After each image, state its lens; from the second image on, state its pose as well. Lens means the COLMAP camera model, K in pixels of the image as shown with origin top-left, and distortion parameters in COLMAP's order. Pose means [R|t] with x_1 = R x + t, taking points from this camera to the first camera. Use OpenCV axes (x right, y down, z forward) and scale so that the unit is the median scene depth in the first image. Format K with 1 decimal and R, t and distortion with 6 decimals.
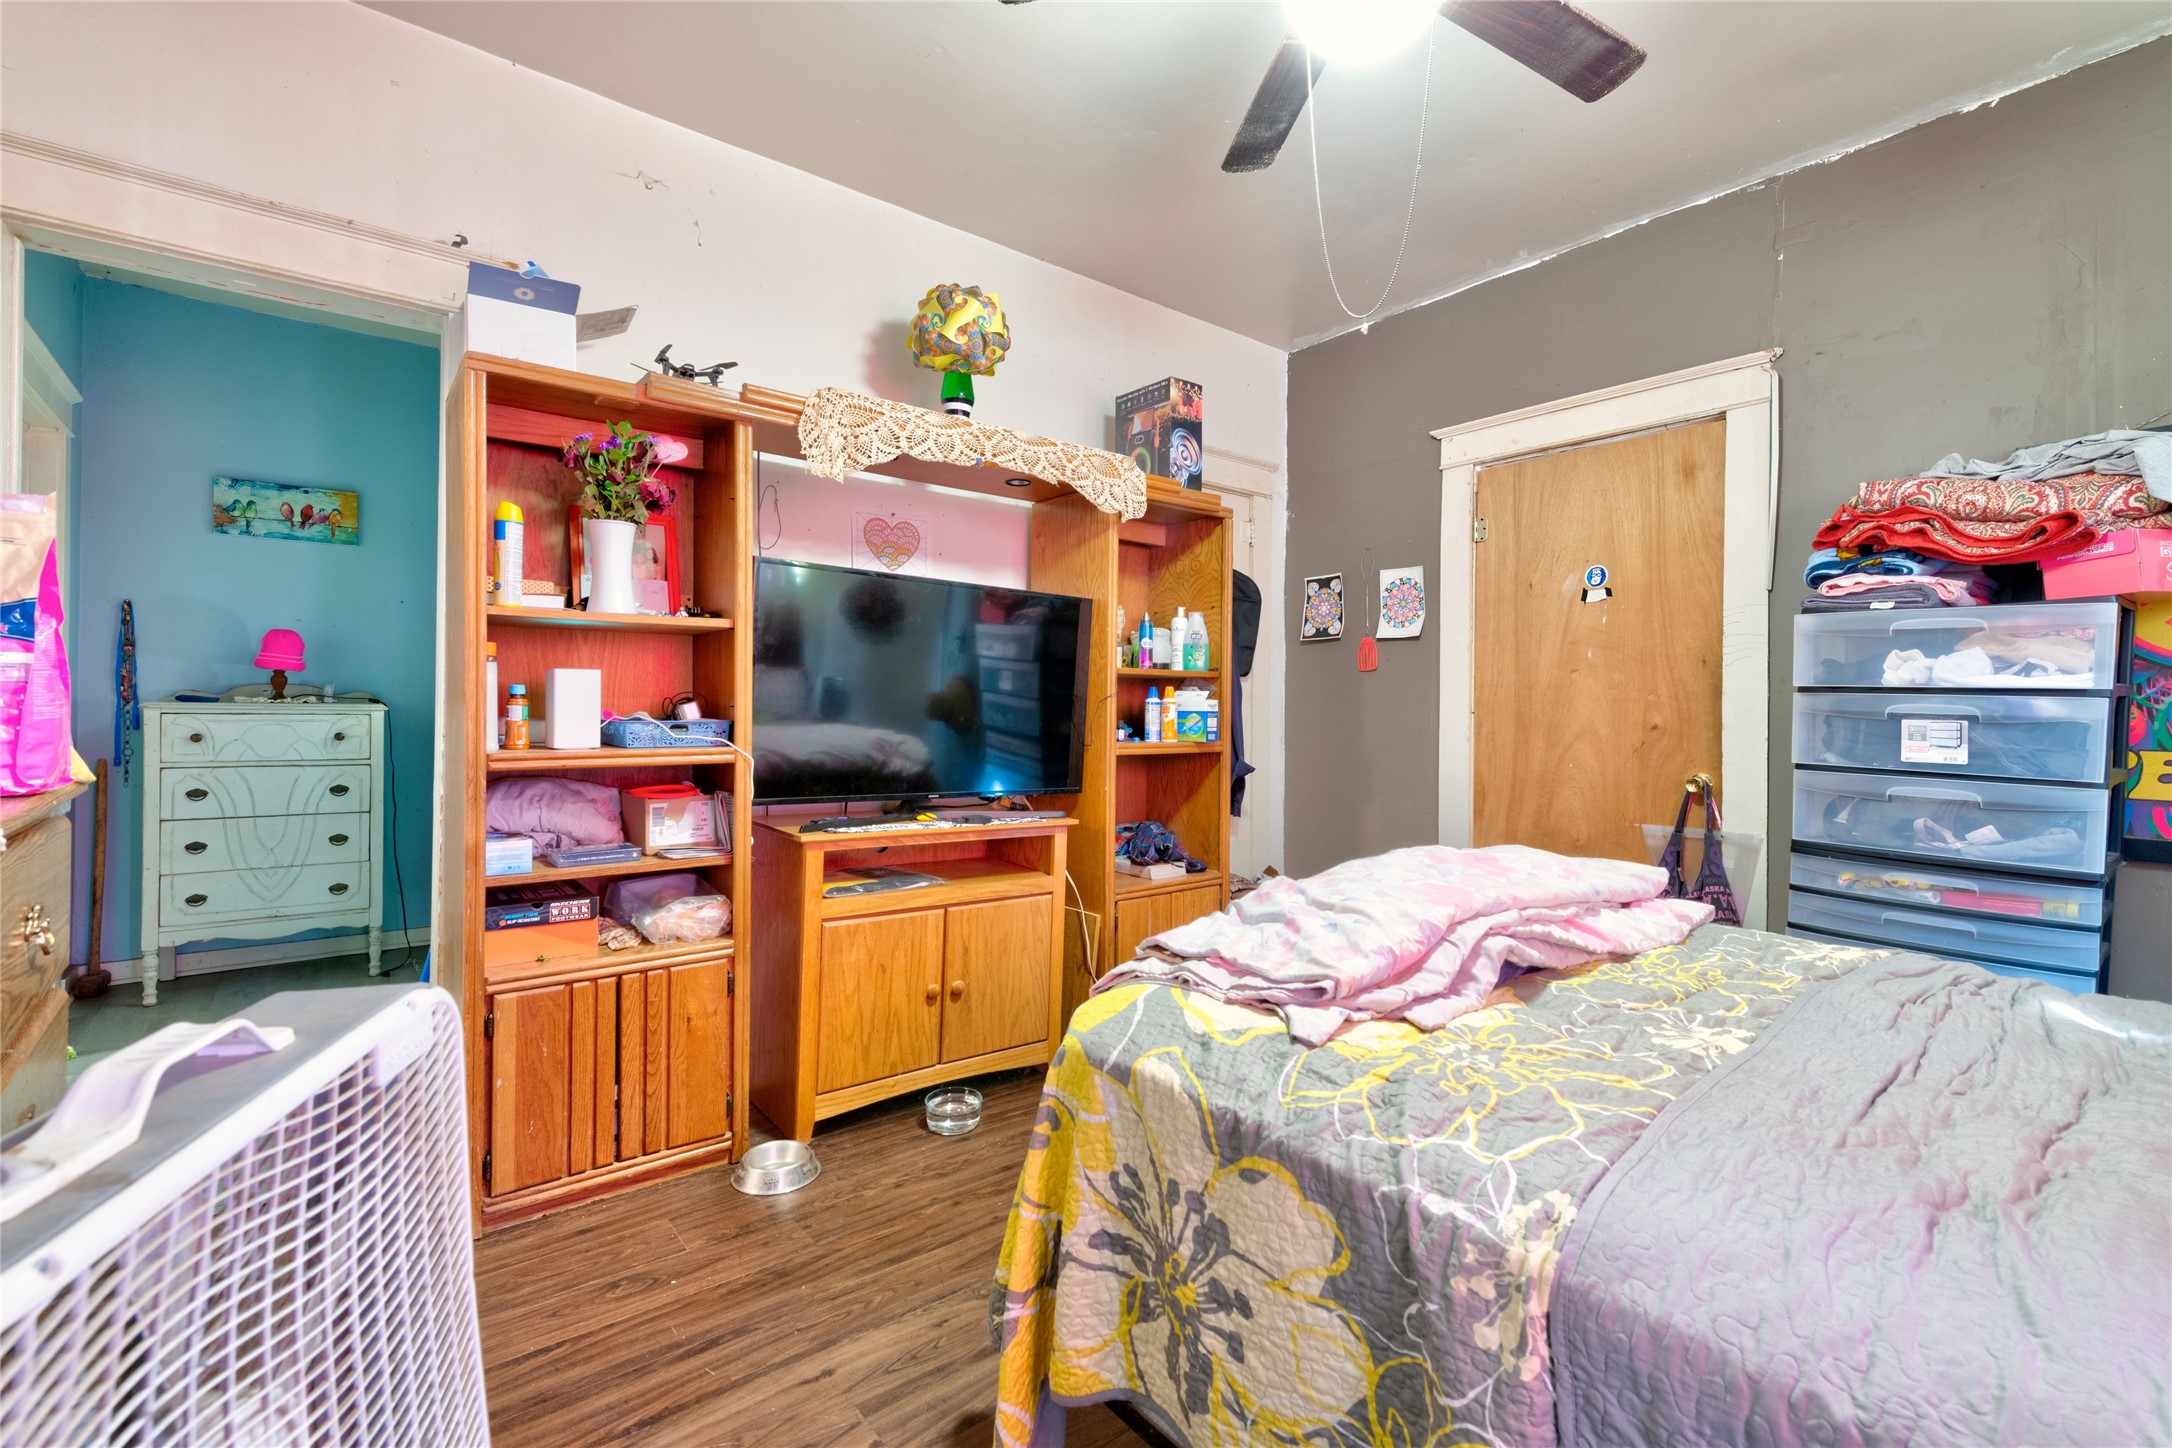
lens RADIAL K [[981.6, 0, 1089.6], [0, 981.6, 712.6], [0, 0, 1]] dist [0.001248, 0.000067]
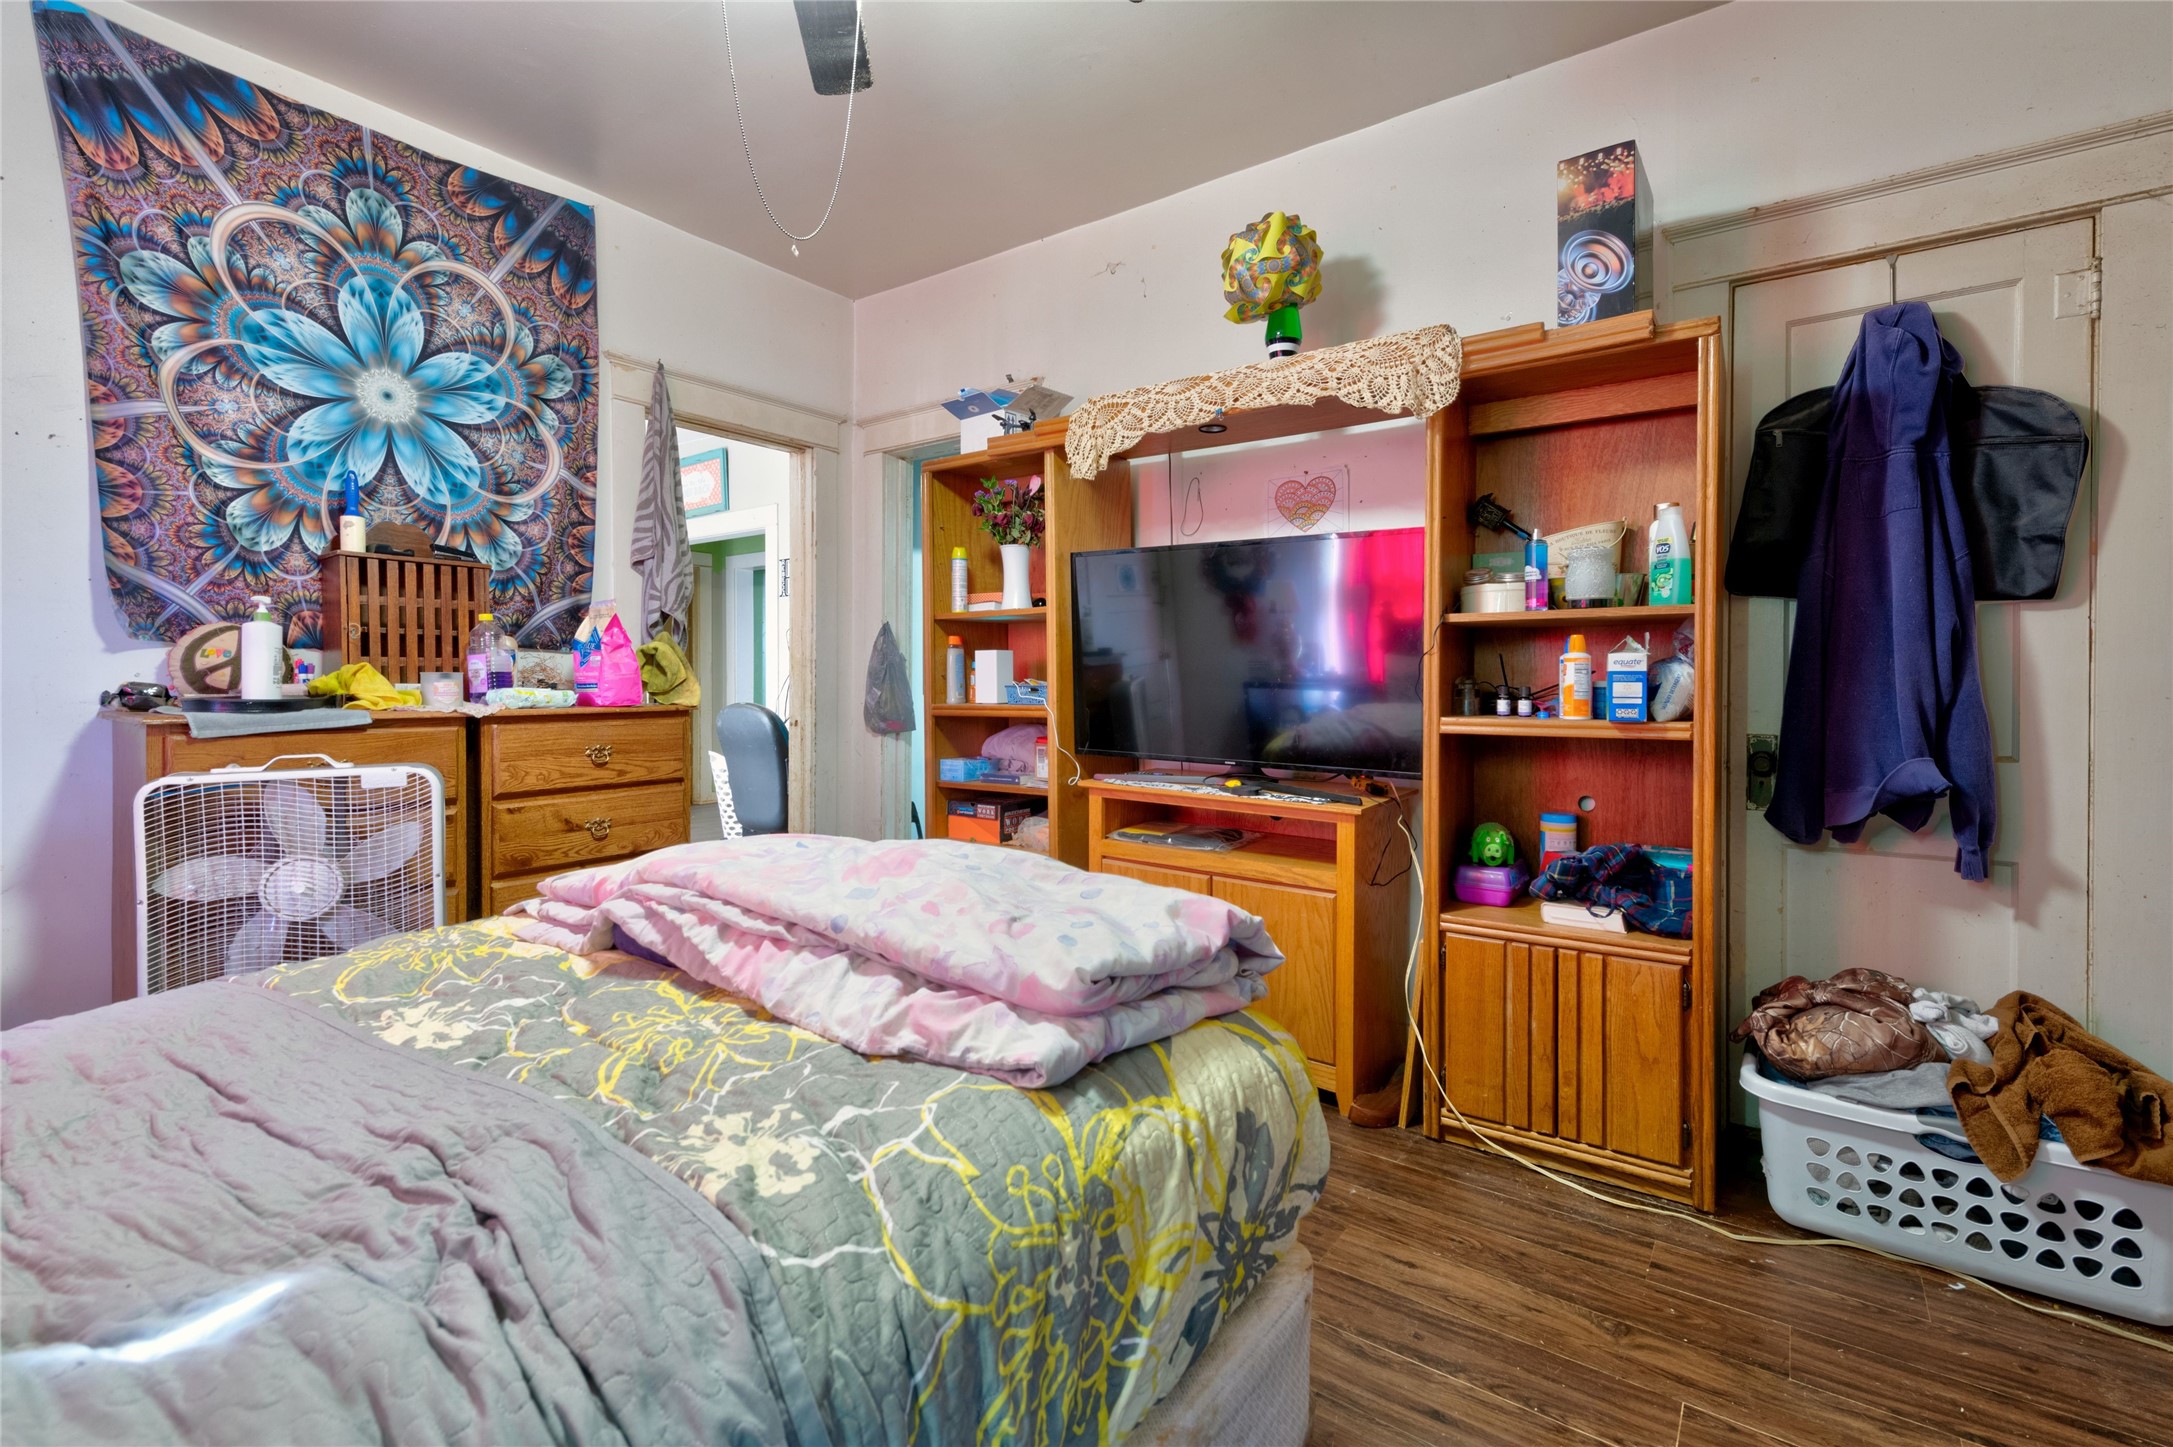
lens RADIAL K [[982.1, 0, 1090.1], [0, 982.1, 712.1], [0, 0, 1]] dist [0.001248, 0.000067]
pose [[0.267101, 0.017466, -0.963510, 0.669960], [0.005067, 0.999796, 0.019528, 0.010618], [0.963655, -0.010098, 0.266959, 0.547509]]
